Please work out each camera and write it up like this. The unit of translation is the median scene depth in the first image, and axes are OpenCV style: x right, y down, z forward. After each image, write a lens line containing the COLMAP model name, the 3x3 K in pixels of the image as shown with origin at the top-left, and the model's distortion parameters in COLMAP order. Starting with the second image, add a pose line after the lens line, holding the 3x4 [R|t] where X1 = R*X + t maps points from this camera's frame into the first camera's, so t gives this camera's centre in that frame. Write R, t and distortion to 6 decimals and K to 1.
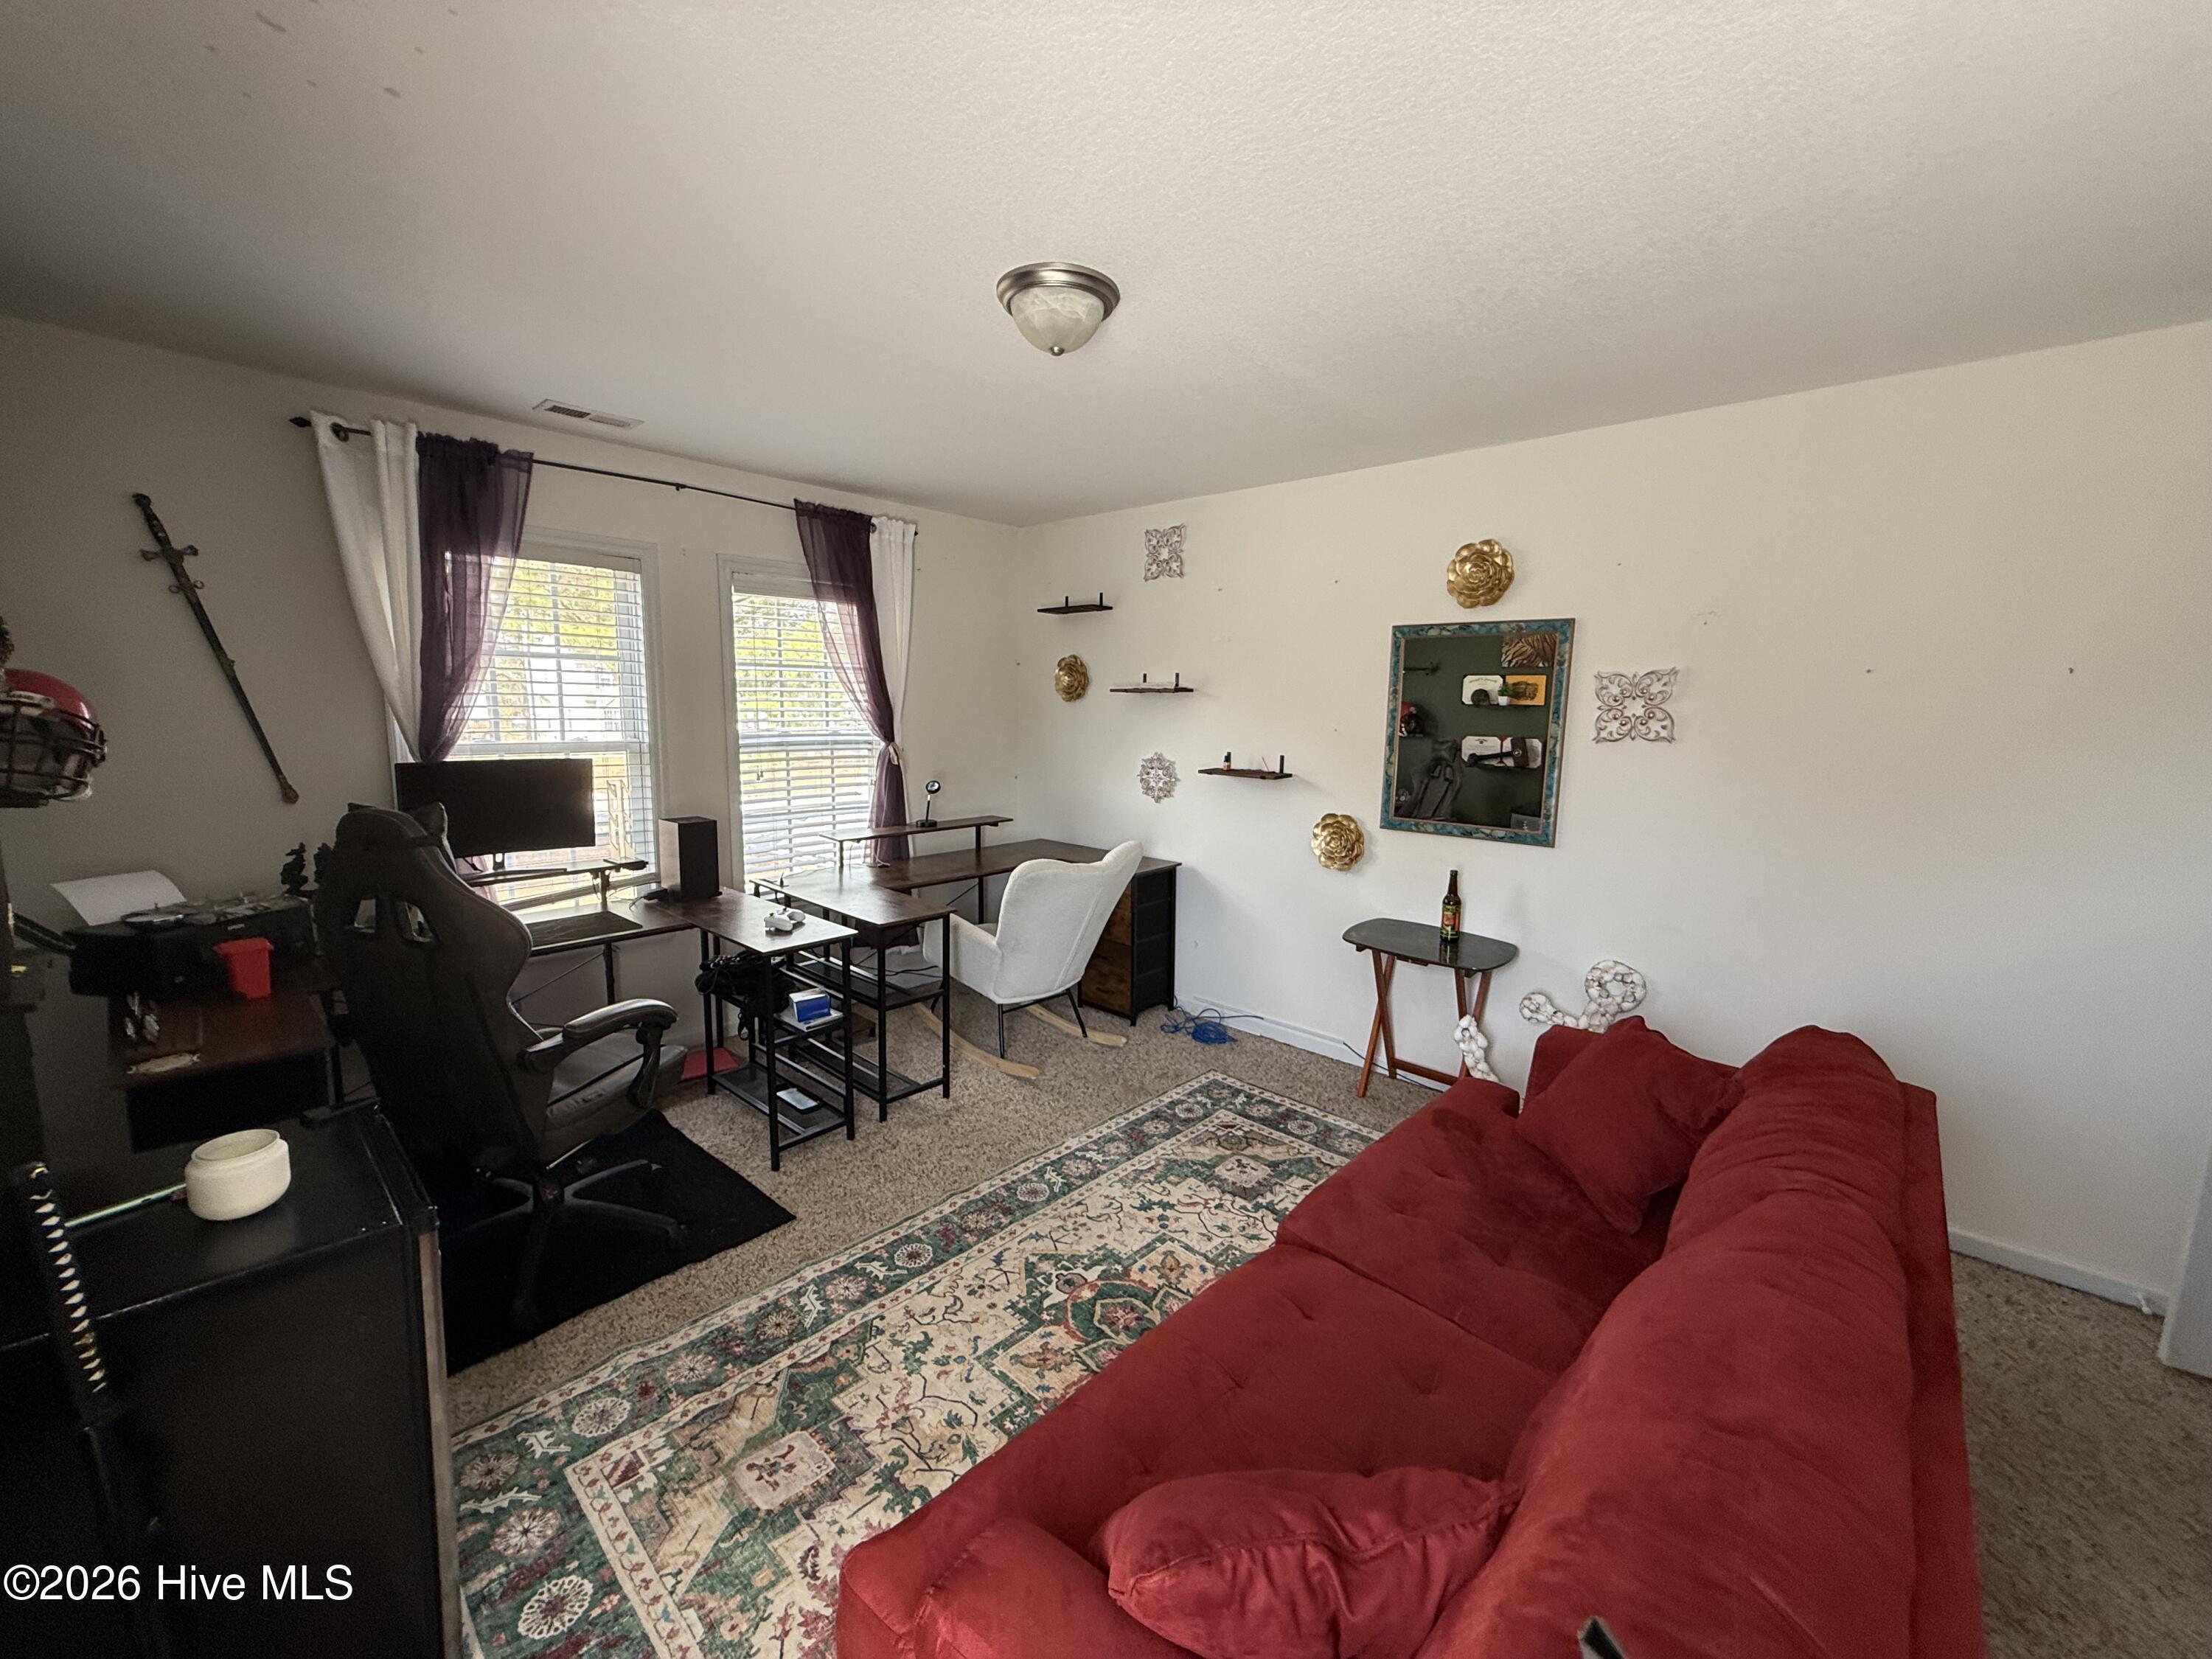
lens RADIAL K [[879.5, 0, 1106.0], [0, 879.5, 823.1], [0, 0, 1]] dist [-0.001600, -0.000234]
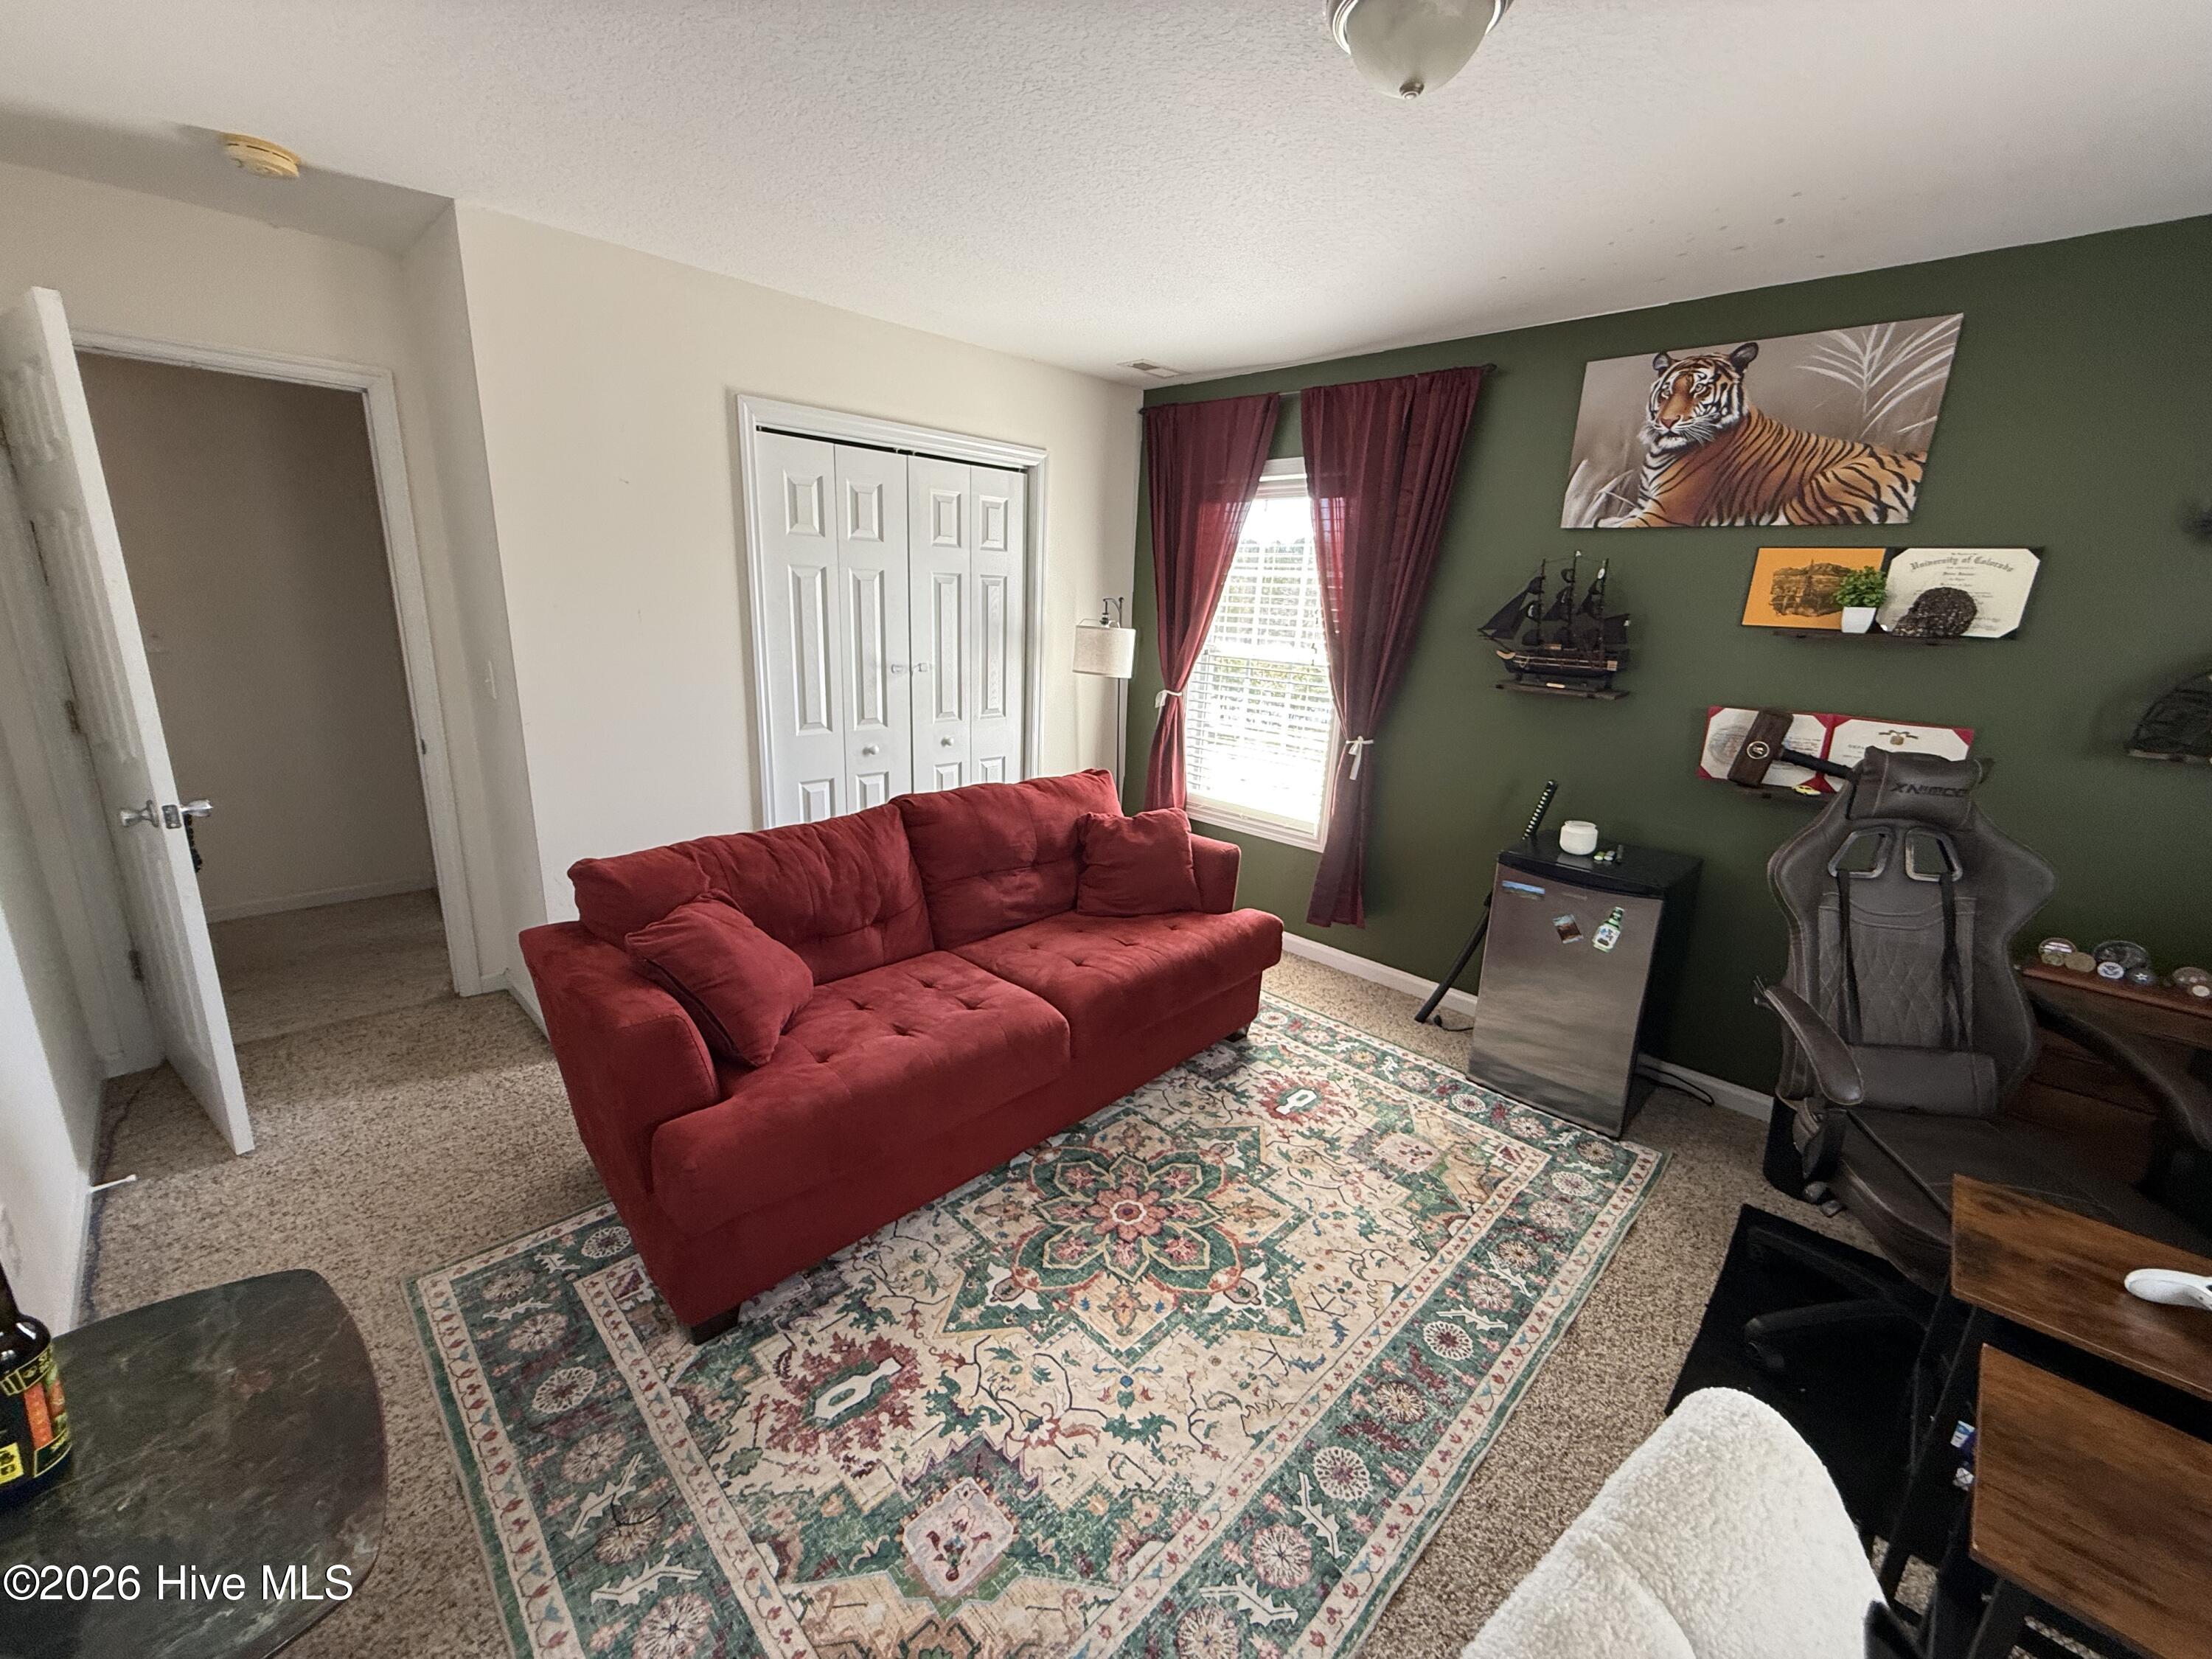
lens RADIAL K [[879.5, 0, 1105.8], [0, 879.5, 825.8], [0, 0, 1]] dist [-0.001600, -0.000234]
pose [[-0.997675, -0.065685, 0.018177, 0.111357], [-0.053639, 0.921294, 0.385150, -0.236673], [-0.042045, 0.383280, -0.922675, 1.659161]]
